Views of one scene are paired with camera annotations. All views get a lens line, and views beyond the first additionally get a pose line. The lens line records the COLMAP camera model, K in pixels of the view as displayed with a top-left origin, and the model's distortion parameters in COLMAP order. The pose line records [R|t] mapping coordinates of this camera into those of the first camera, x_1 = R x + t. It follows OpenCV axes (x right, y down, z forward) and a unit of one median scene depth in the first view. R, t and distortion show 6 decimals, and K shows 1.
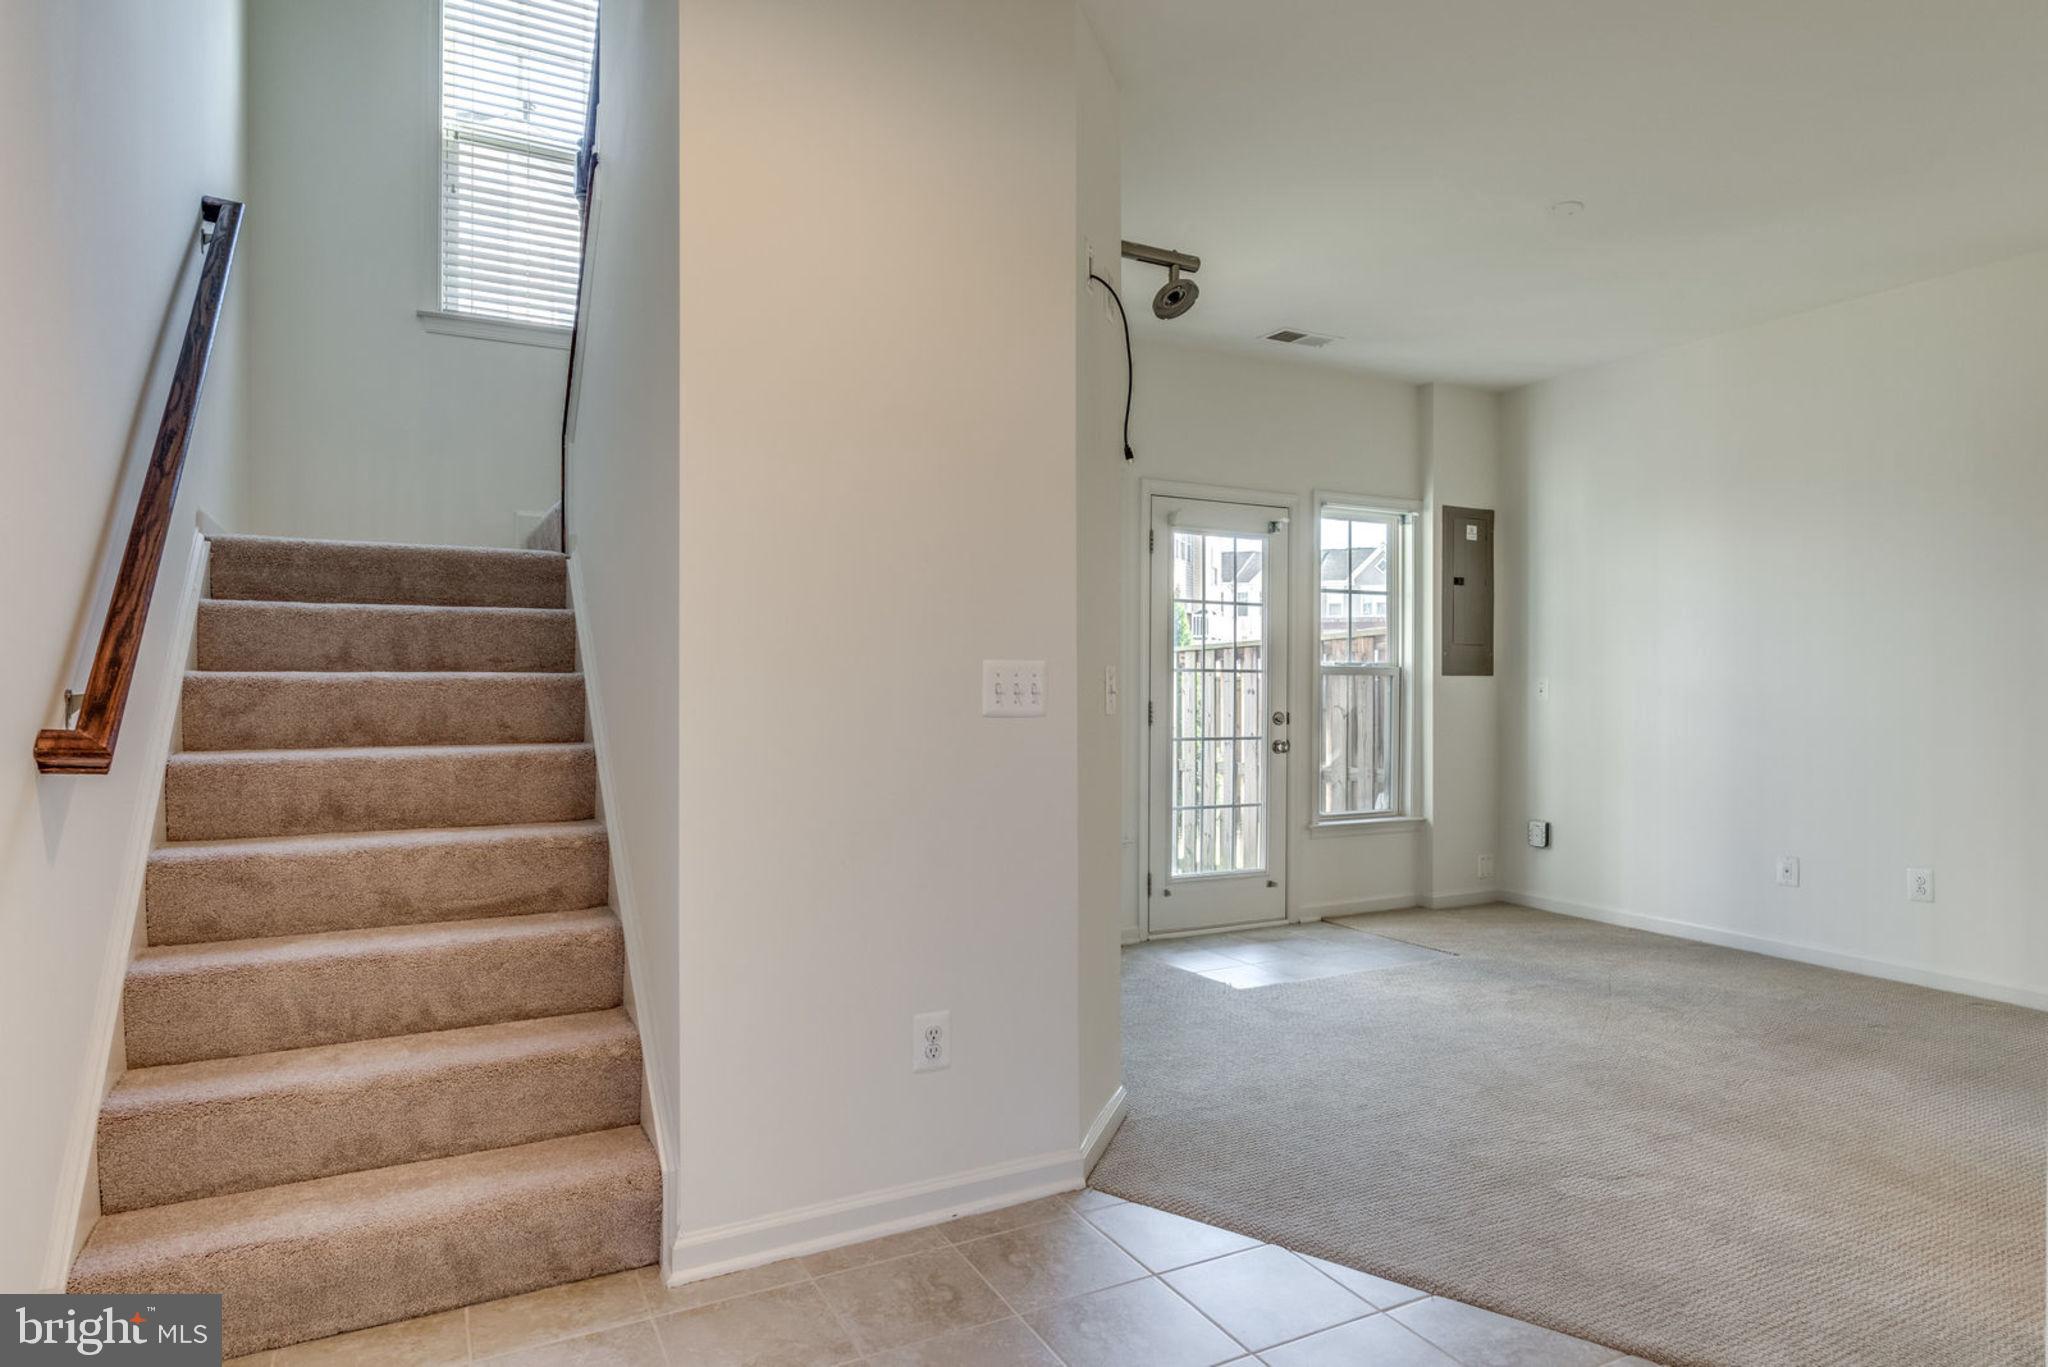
lens RADIAL K [[1185.3, 0, 1017.8], [0, 1185.3, 685.6], [0, 0, 1]] dist [-0.004297, 0.002602]
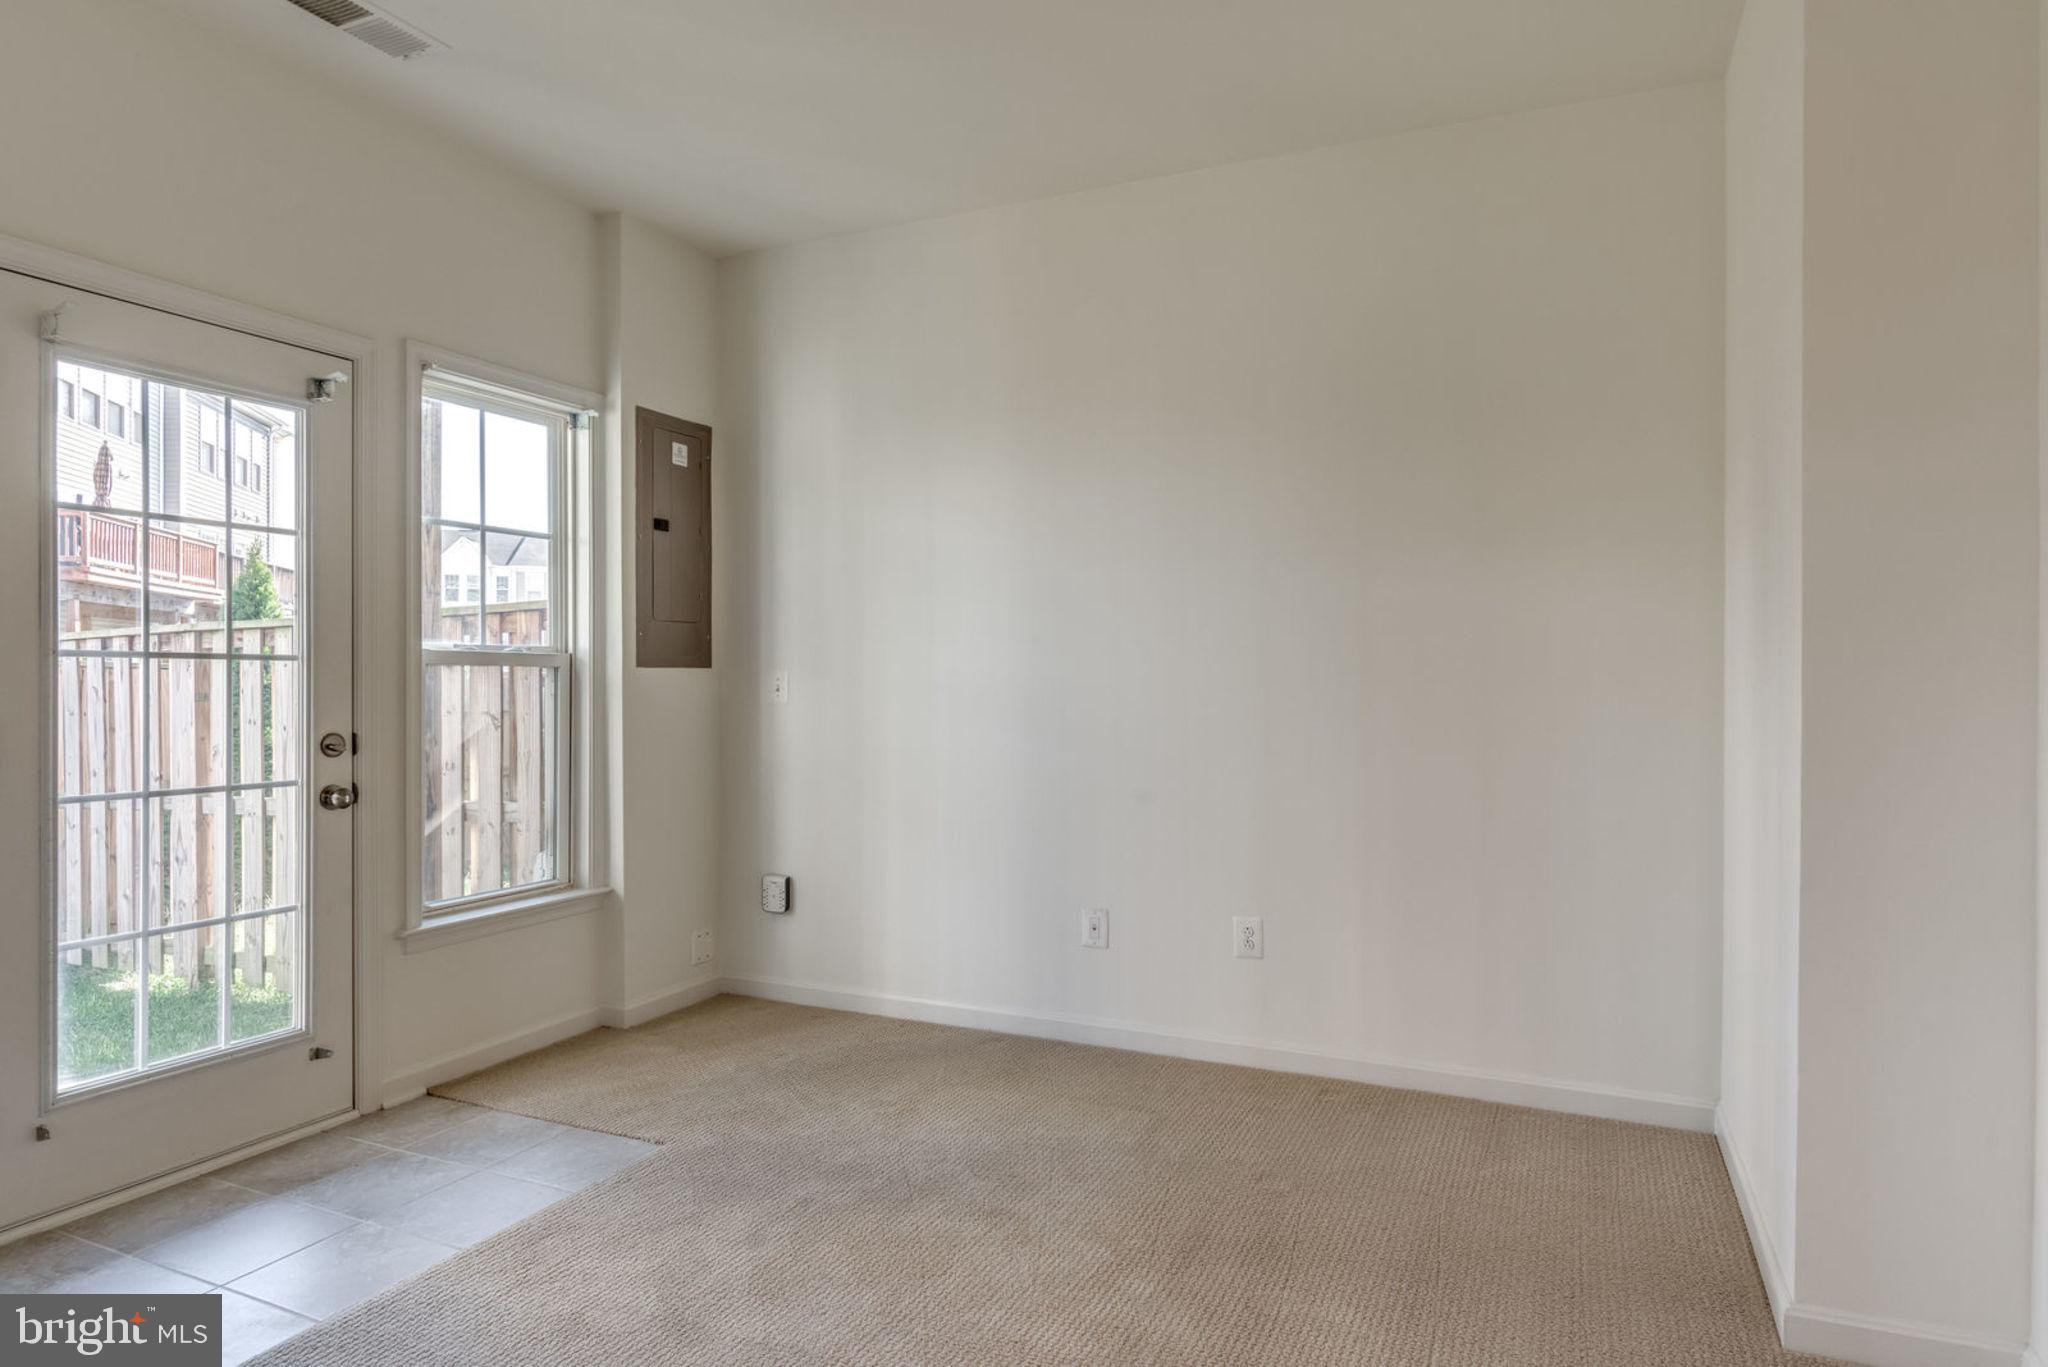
lens RADIAL K [[1185.3, 0, 1051.1], [0, 1185.3, 690.0], [0, 0, 1]] dist [-0.004297, 0.002602]
pose [[0.784101, -0.008623, 0.620574, 0.136549], [0.003142, 0.999946, 0.009924, -0.001735], [-0.620626, -0.005832, 0.784085, 0.358324]]
